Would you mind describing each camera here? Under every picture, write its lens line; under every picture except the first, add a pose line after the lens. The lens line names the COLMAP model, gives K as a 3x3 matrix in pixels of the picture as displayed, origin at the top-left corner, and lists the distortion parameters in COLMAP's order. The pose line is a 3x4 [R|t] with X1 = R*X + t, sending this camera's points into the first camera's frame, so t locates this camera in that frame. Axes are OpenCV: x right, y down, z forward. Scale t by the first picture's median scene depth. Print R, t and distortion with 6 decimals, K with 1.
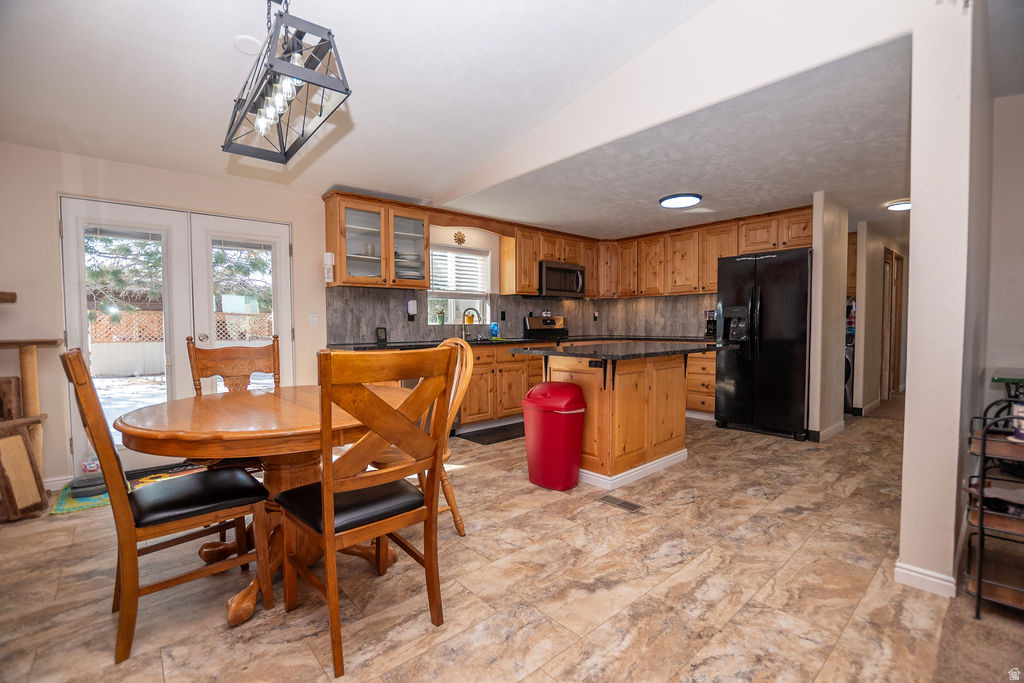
lens RADIAL K [[454.9, 0, 512.0], [0, 454.9, 348.3], [0, 0, 1]] dist [-0.034770, 0.005518]
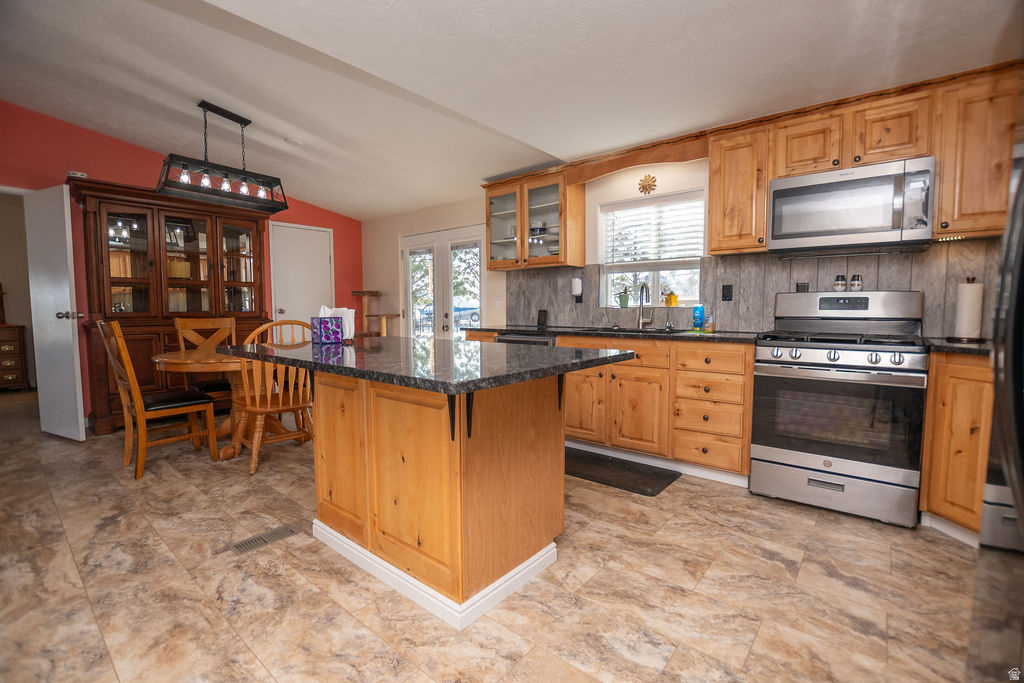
lens RADIAL K [[454.9, 0, 513.1], [0, 454.9, 339.3], [0, 0, 1]] dist [-0.034770, 0.005518]
pose [[0.154974, 0.069785, -0.985451, 0.620219], [-0.052948, 0.996655, 0.062252, -0.040238], [0.986499, 0.042530, 0.158150, 0.770604]]
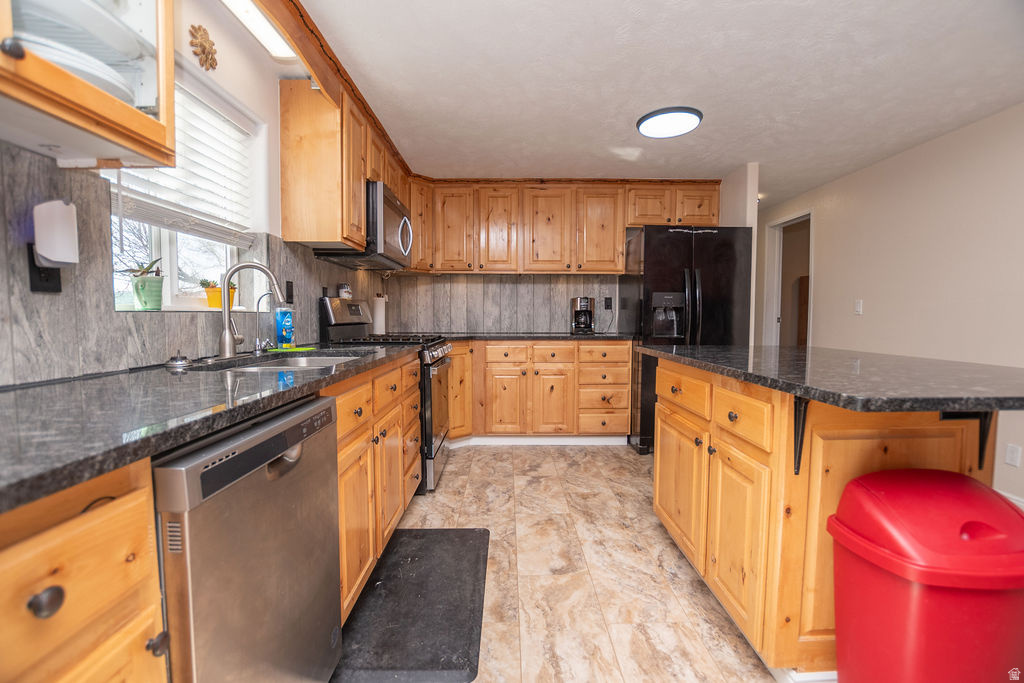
lens RADIAL K [[454.9, 0, 511.9], [0, 454.9, 343.8], [0, 0, 1]] dist [-0.034770, 0.005518]
pose [[0.647709, -0.039125, 0.760882, -0.247222], [0.034678, 0.999159, 0.021857, -0.031718], [-0.761098, 0.012229, 0.648522, 0.695004]]
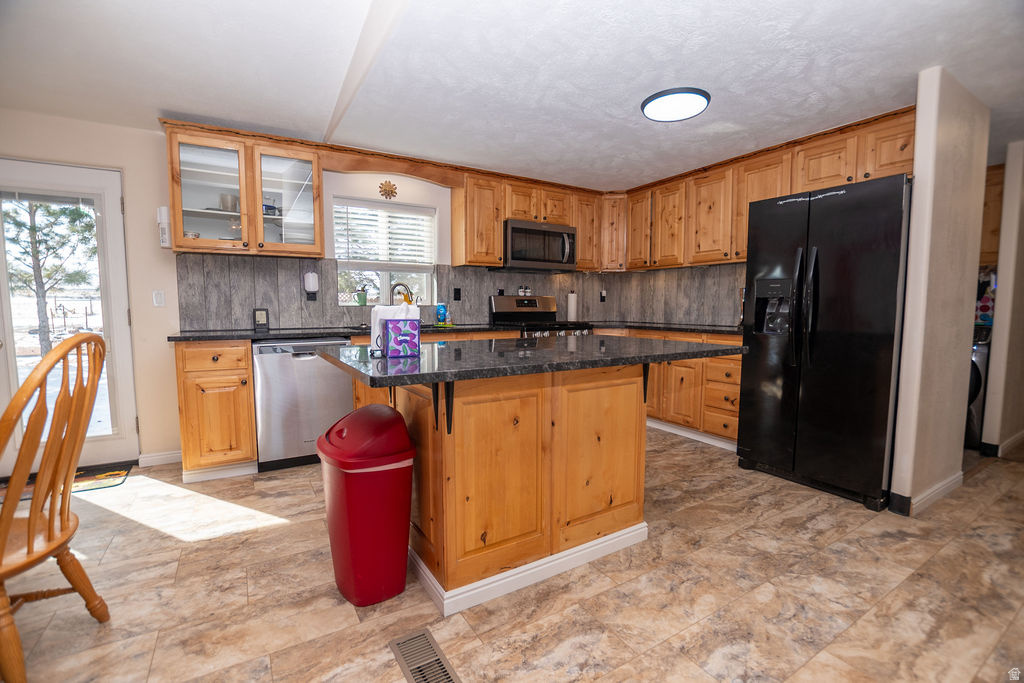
lens RADIAL K [[454.9, 0, 519.6], [0, 454.9, 347.9], [0, 0, 1]] dist [-0.034770, 0.005518]
pose [[0.986295, 0.021970, -0.163522, 0.250184], [-0.015718, 0.999099, 0.039431, -0.017255], [0.164241, -0.036320, 0.985751, 0.325250]]
